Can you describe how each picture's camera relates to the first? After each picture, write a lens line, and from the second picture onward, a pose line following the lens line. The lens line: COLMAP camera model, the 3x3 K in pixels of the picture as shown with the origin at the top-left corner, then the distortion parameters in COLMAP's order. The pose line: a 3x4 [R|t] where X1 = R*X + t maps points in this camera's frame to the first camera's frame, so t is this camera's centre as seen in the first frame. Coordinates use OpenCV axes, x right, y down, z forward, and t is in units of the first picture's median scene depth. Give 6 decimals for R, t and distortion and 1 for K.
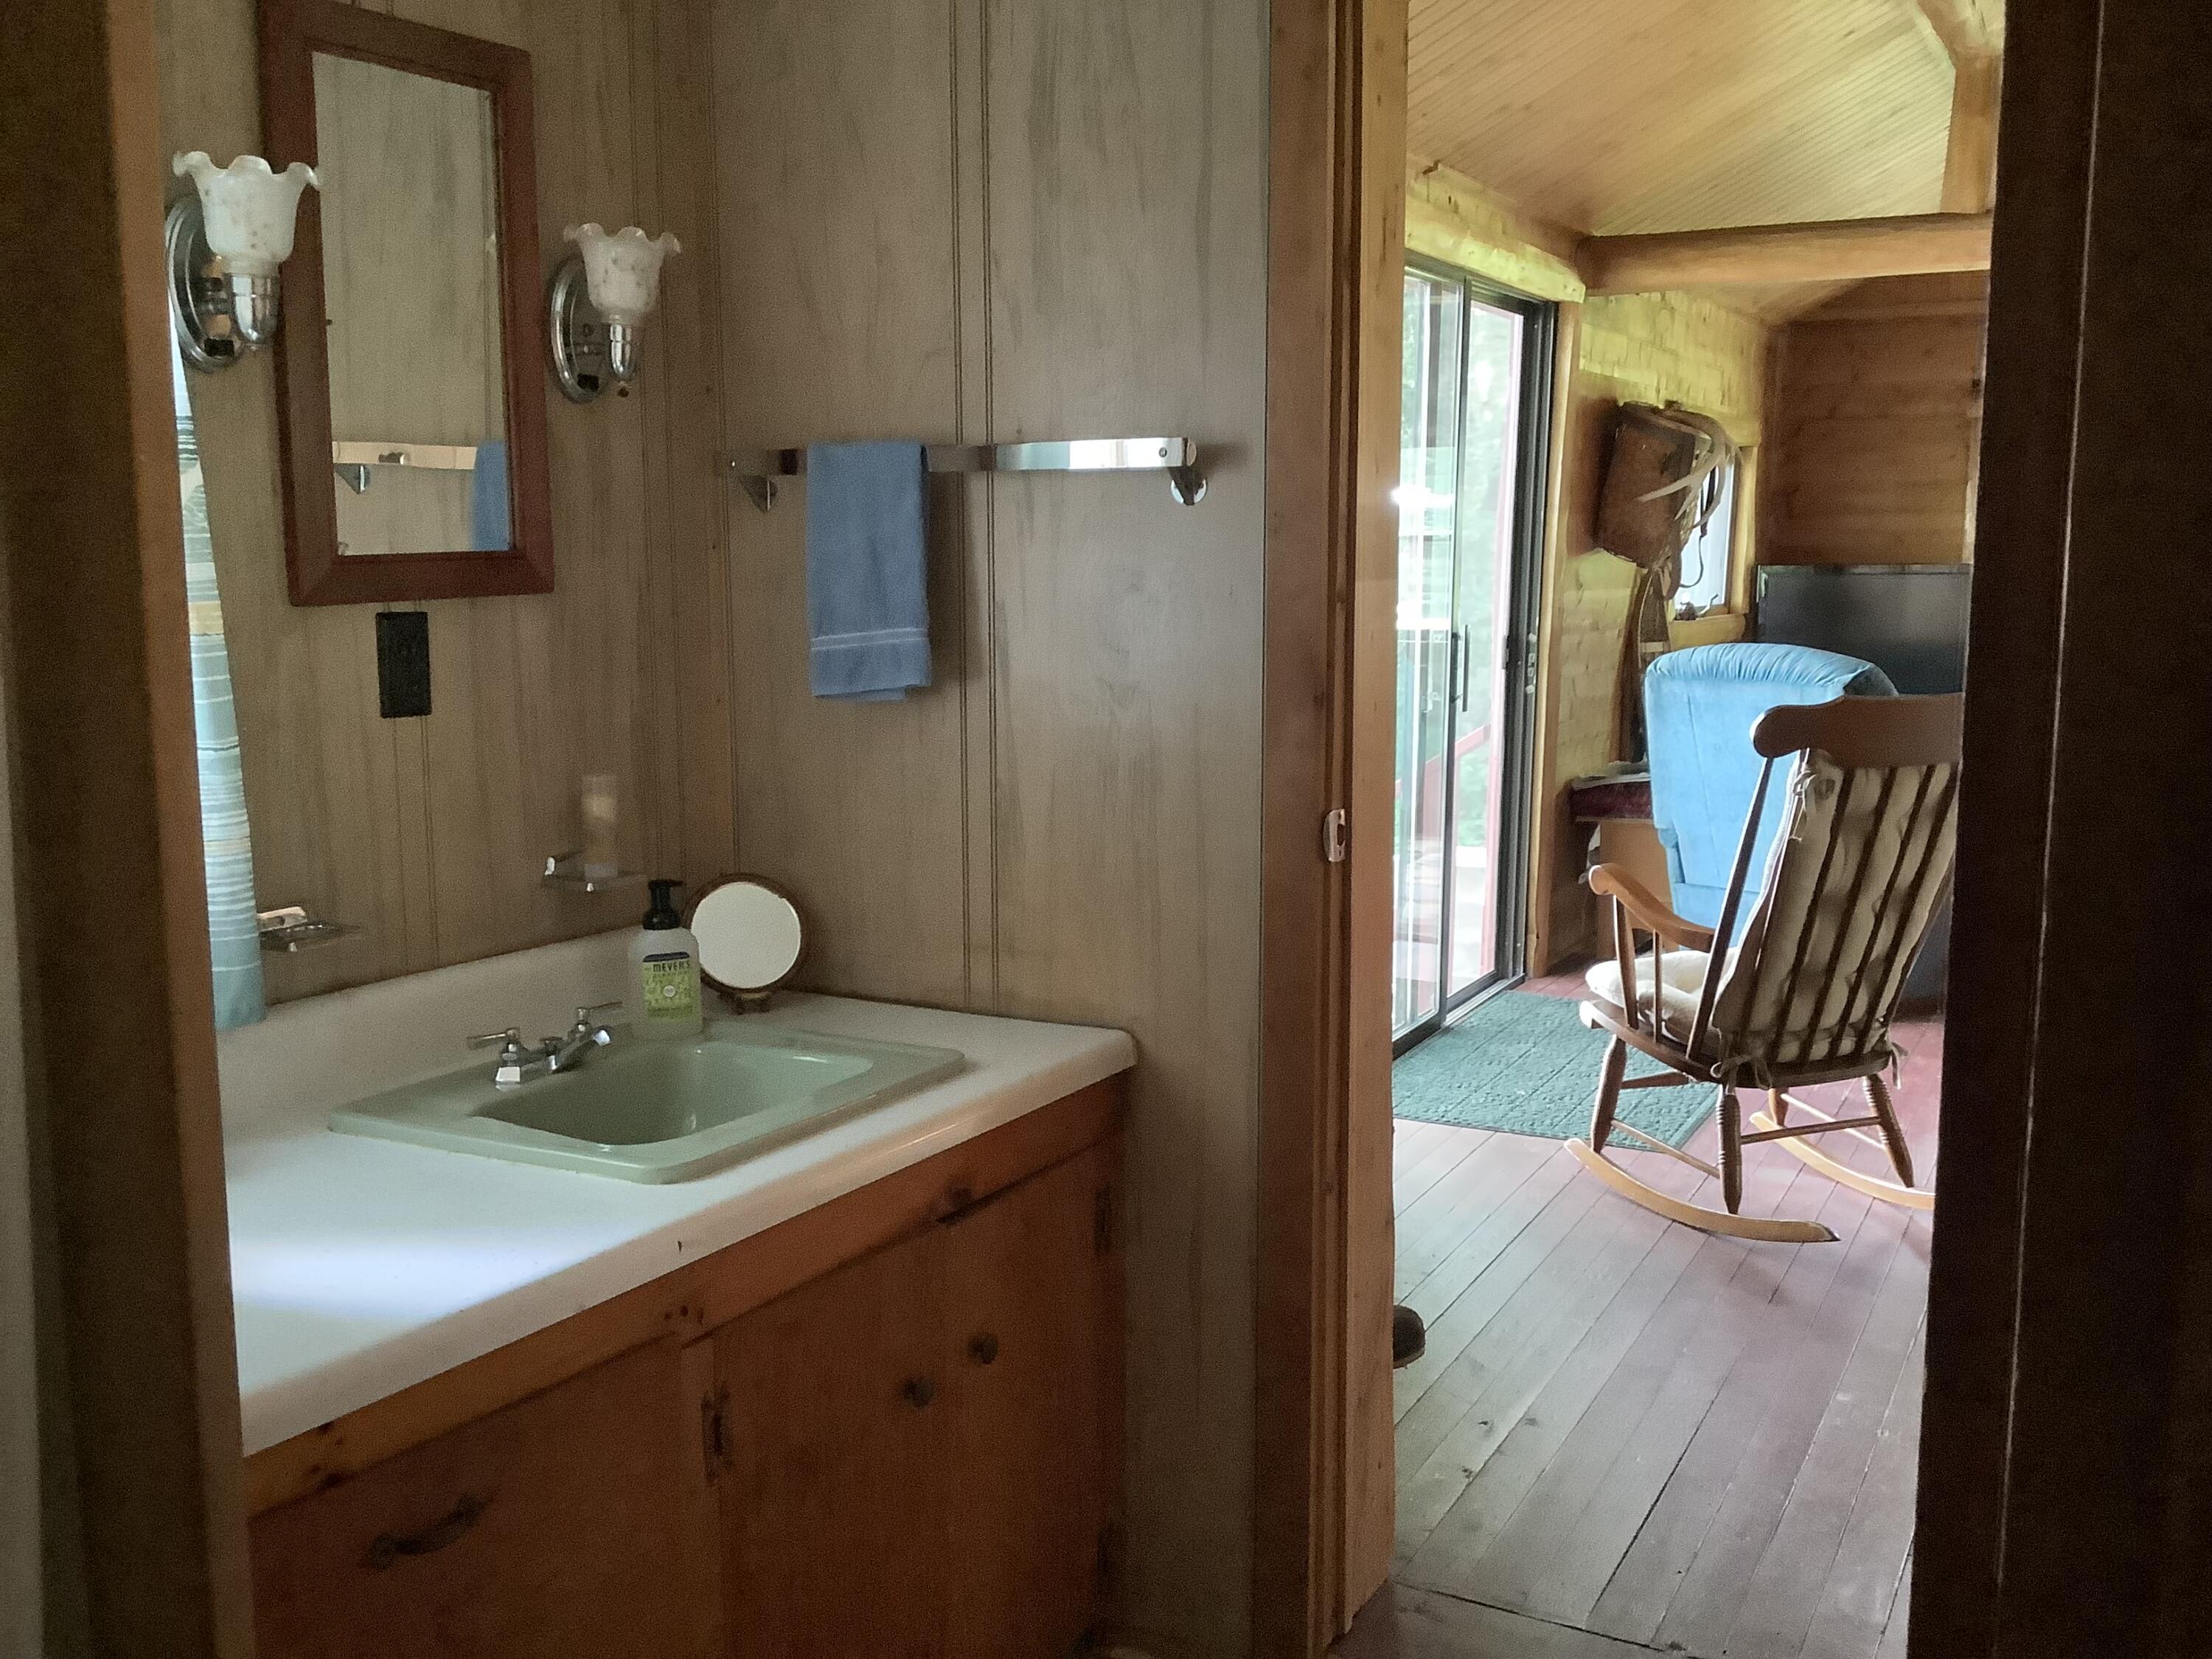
lens RADIAL K [[1993.3, 0, 1110.5], [0, 1993.3, 826.6], [0, 0, 1]] dist [0.078832, -0.152702]
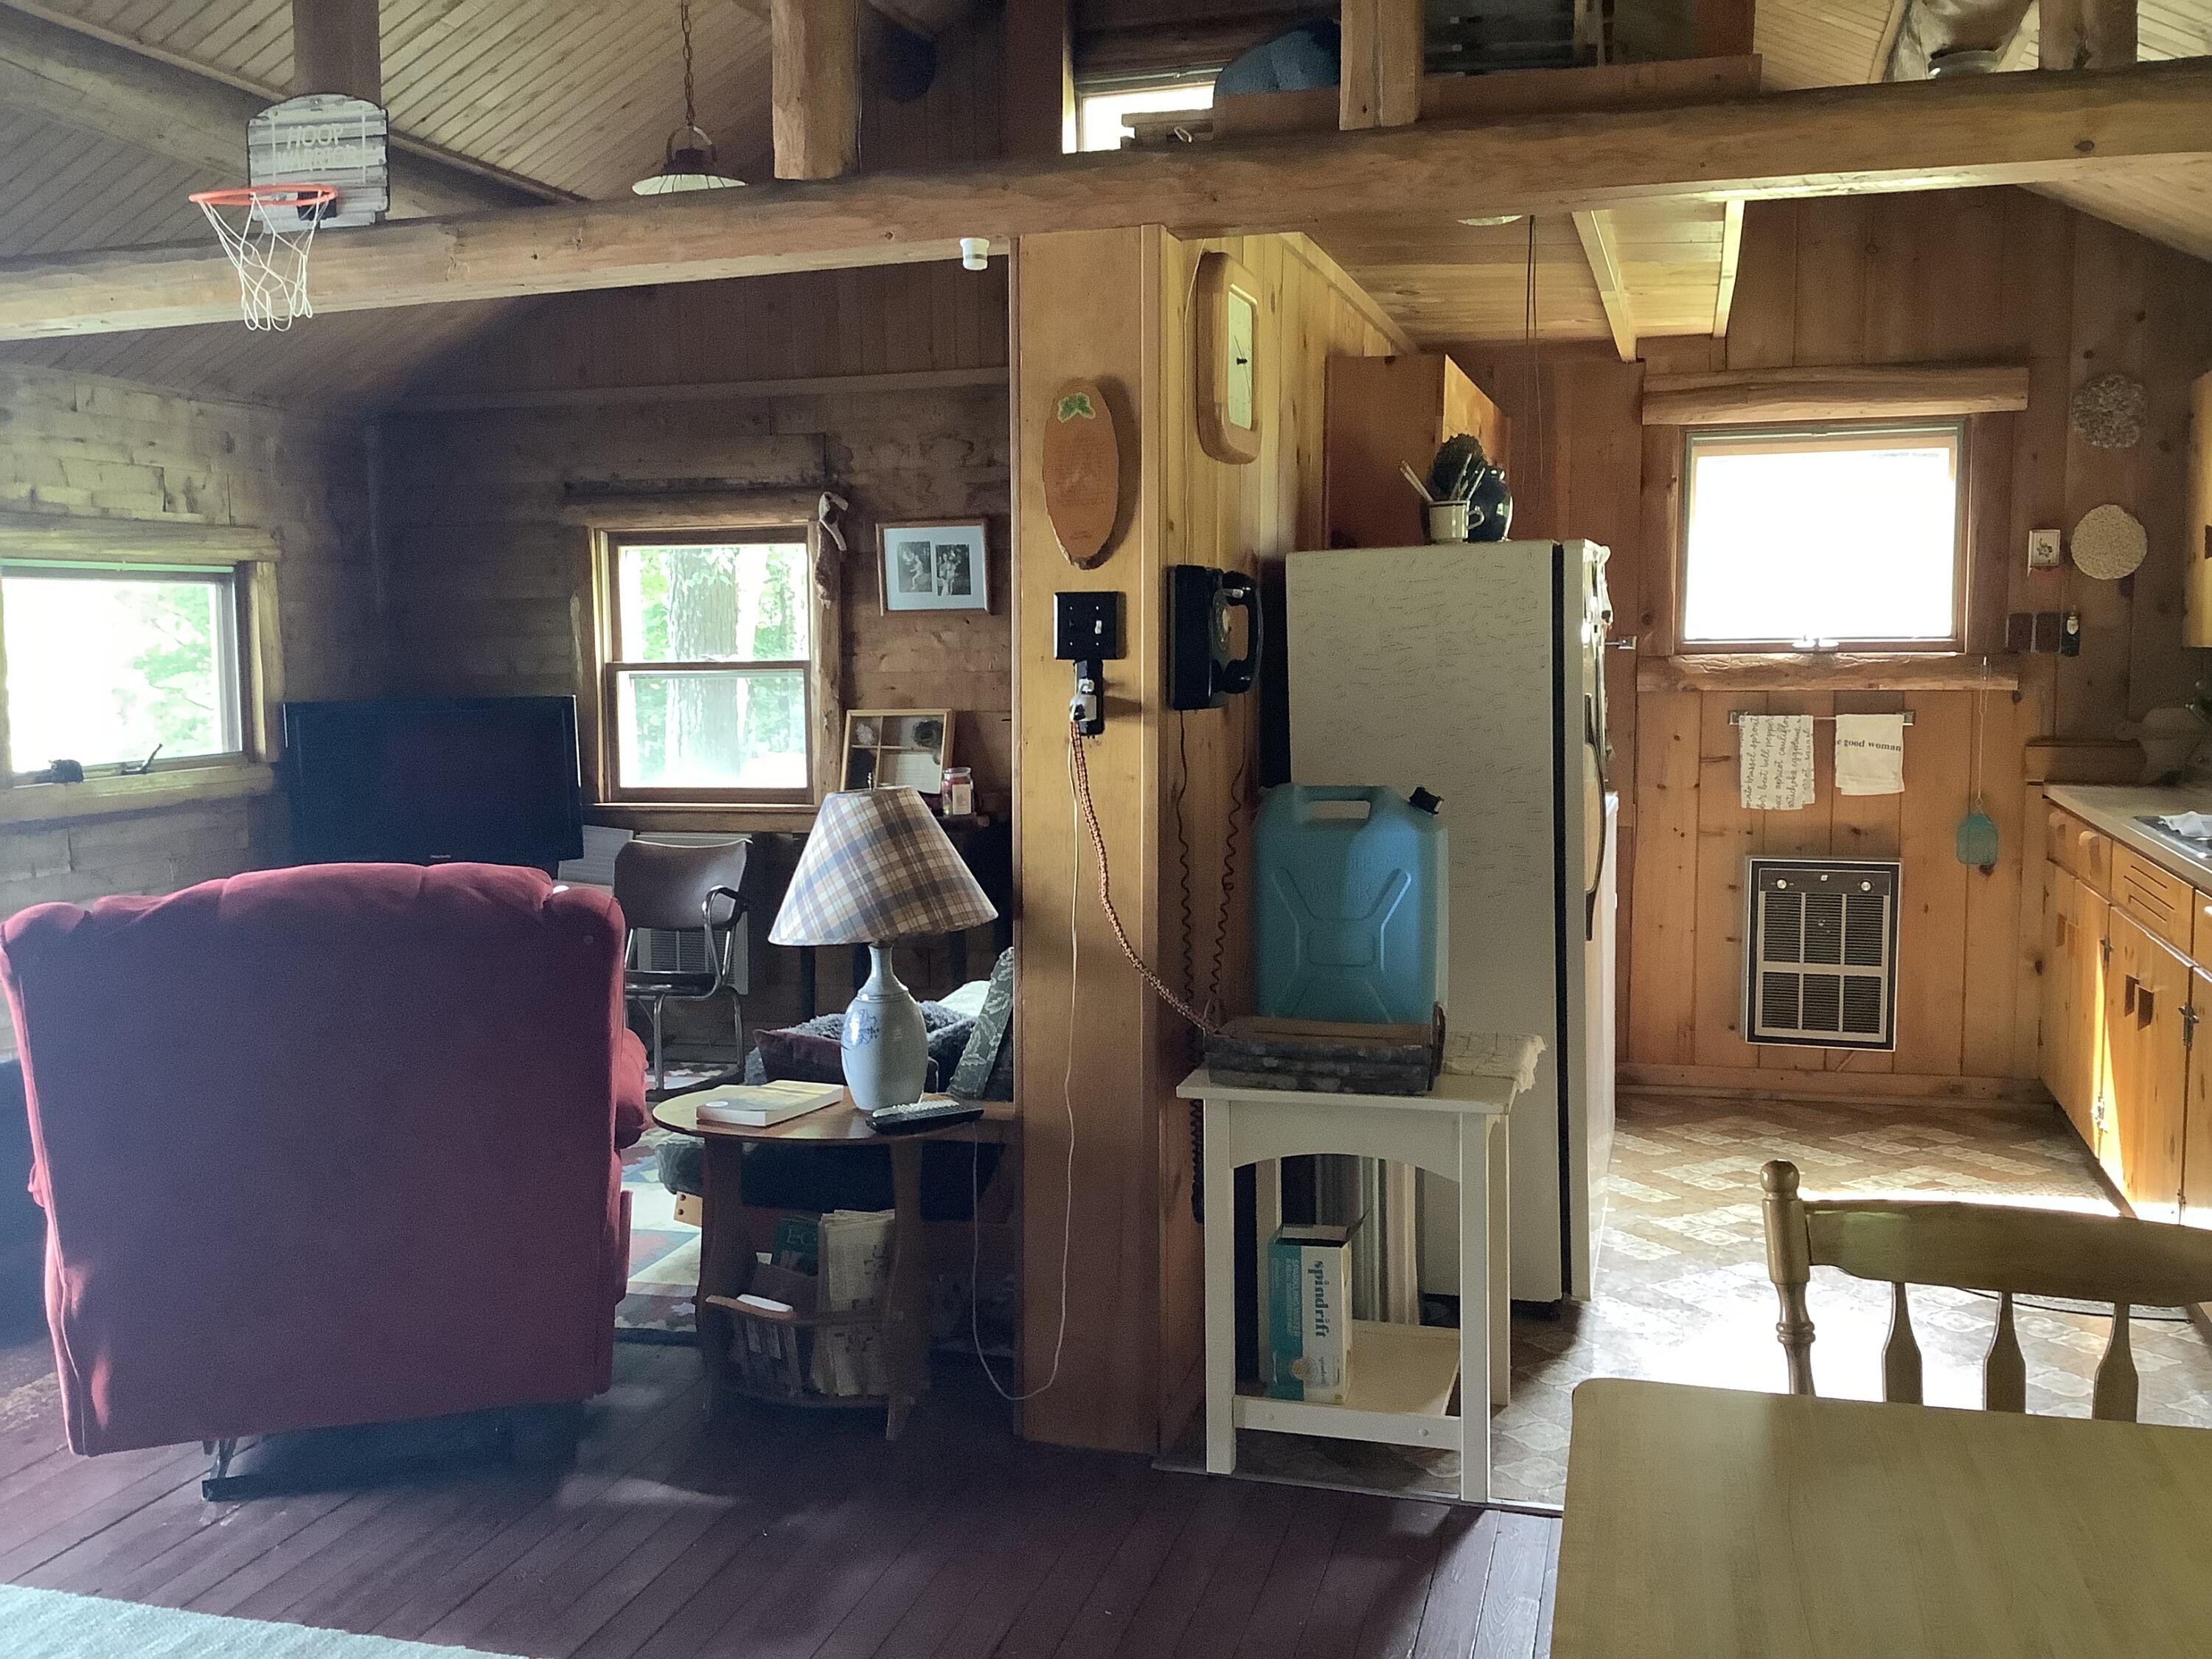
lens RADIAL K [[1993.3, 0, 1112.5], [0, 1993.3, 843.7], [0, 0, 1]] dist [0.078832, -0.152702]
pose [[0.971086, -0.041154, 0.235157, 0.580280], [0.048940, 0.998427, -0.027367, -0.042708], [-0.233660, 0.038085, 0.971572, 0.154875]]
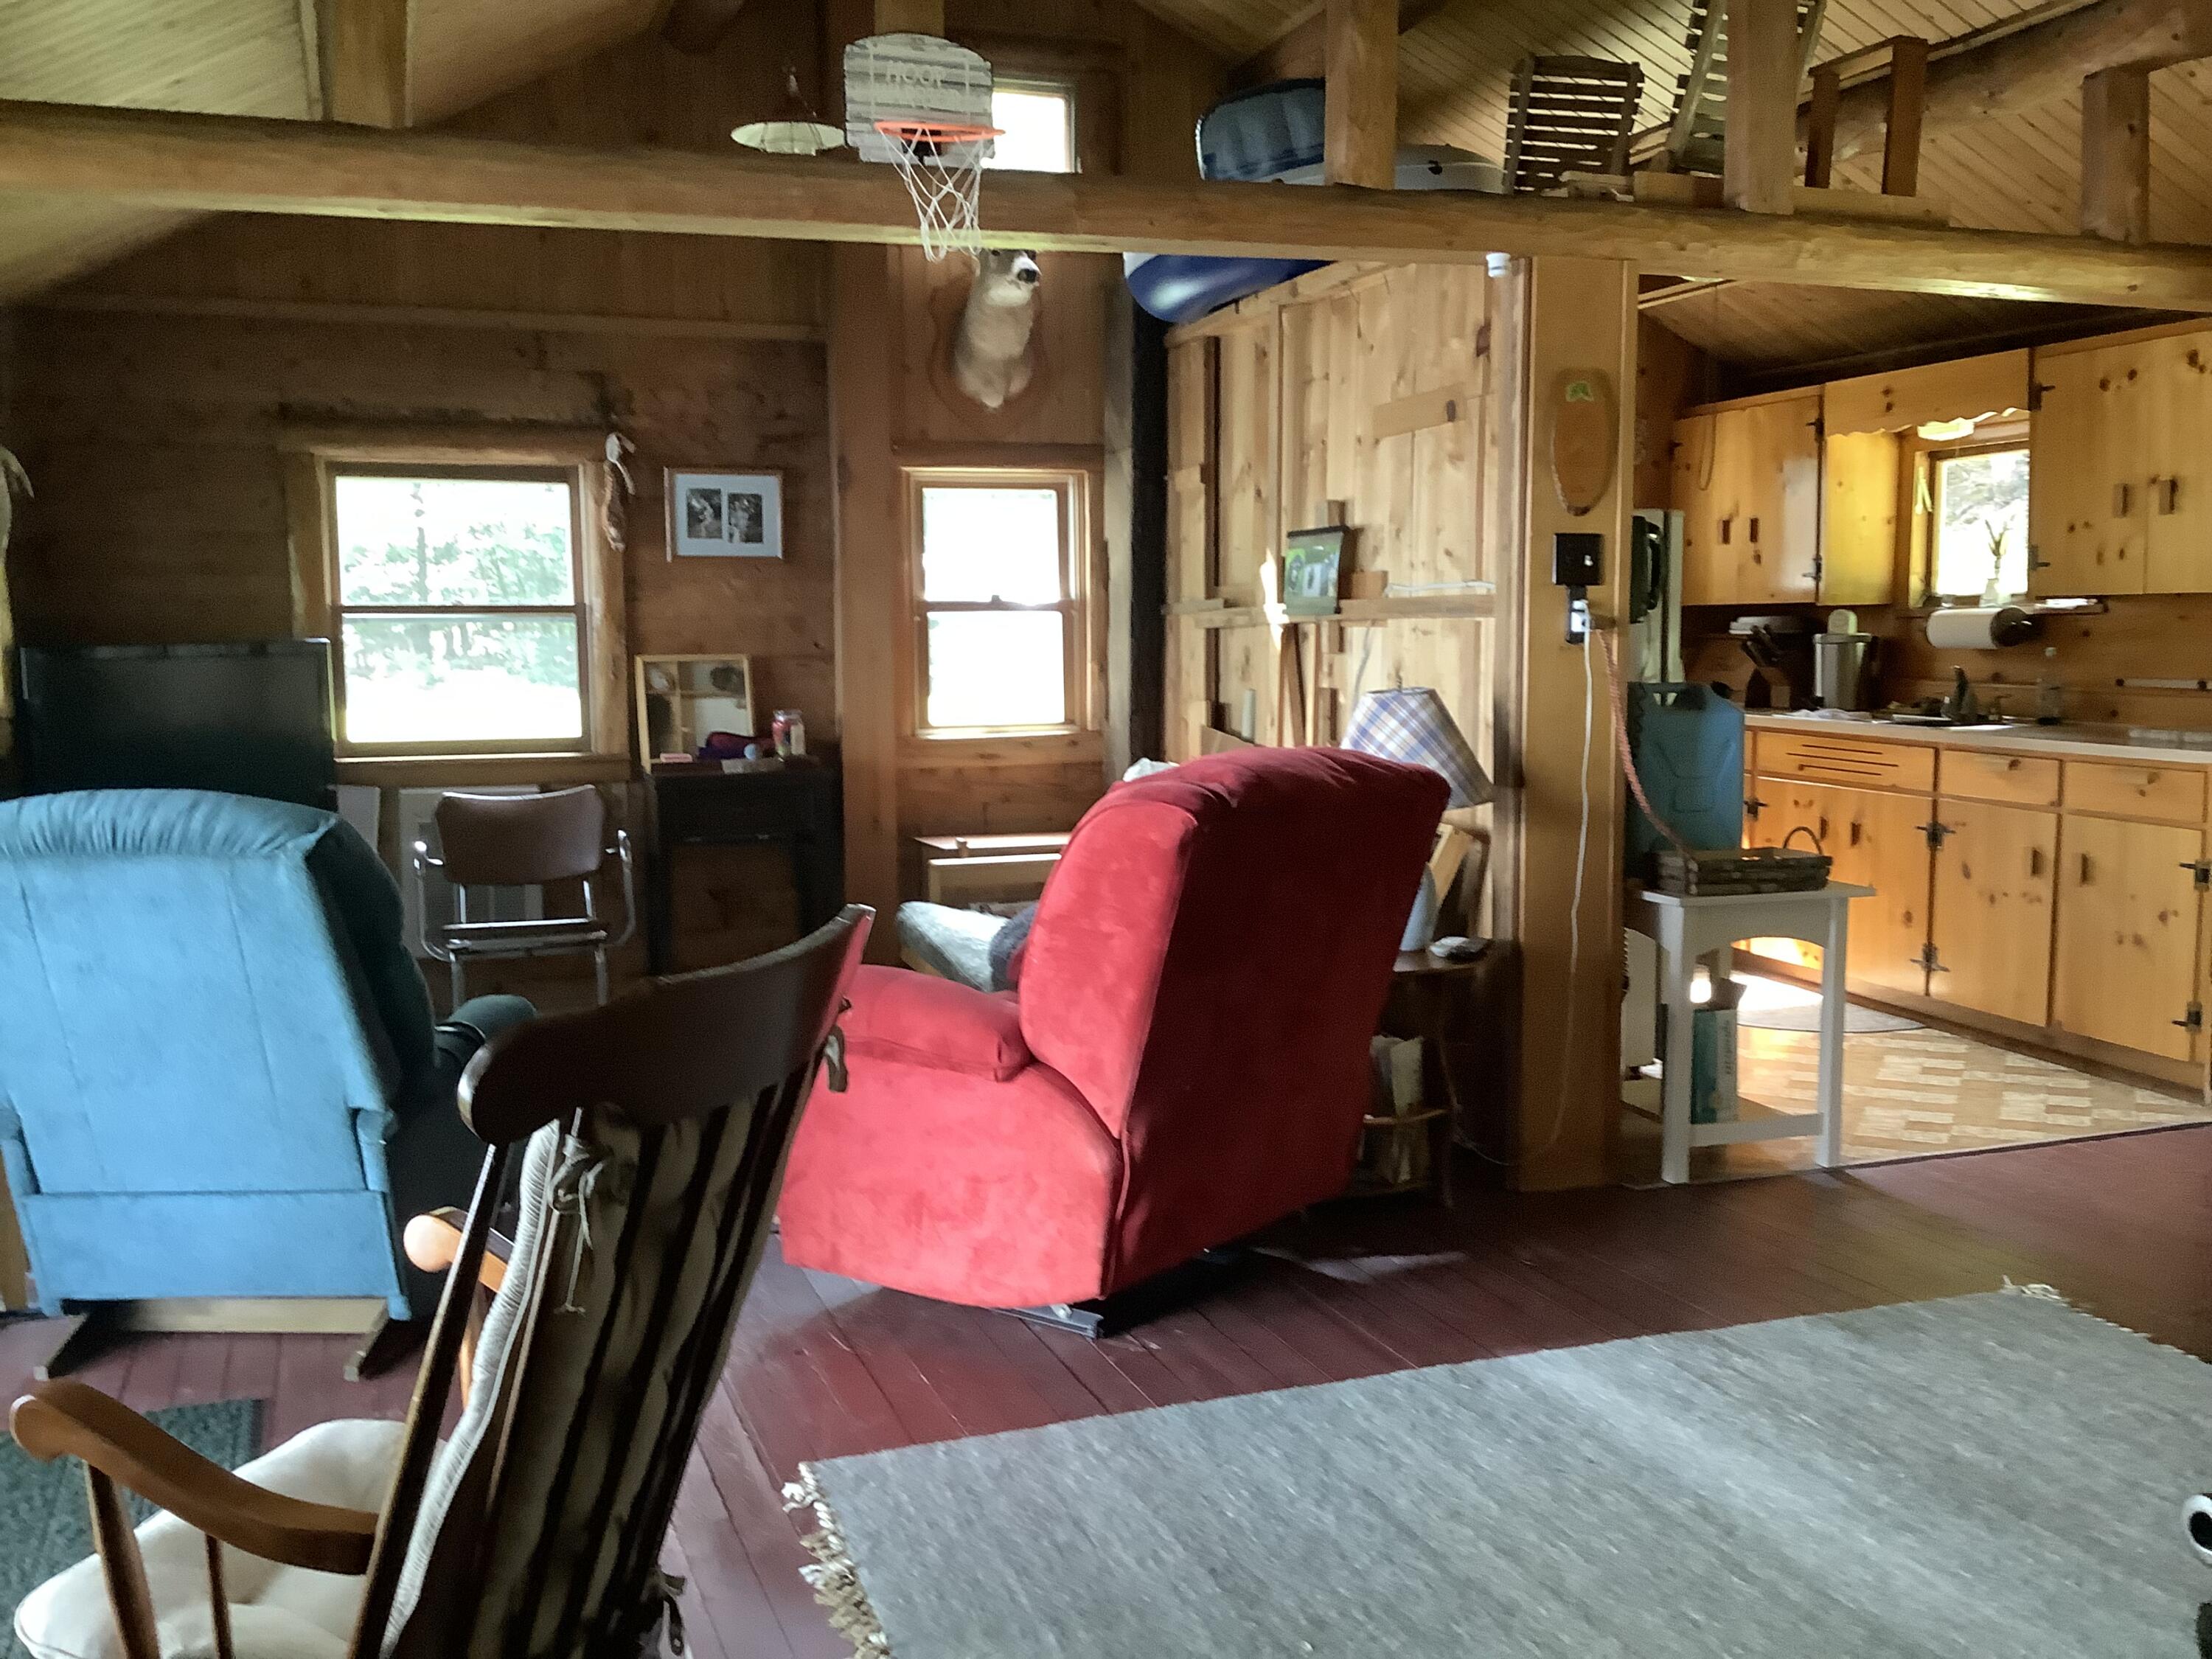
lens RADIAL K [[1993.3, 0, 1108.8], [0, 1993.3, 839.7], [0, 0, 1]] dist [0.078832, -0.152702]
pose [[0.654173, -0.089310, 0.751054, 0.052134], [0.106175, 0.994015, 0.025722, -0.053623], [-0.748856, 0.062917, 0.659740, 0.339660]]
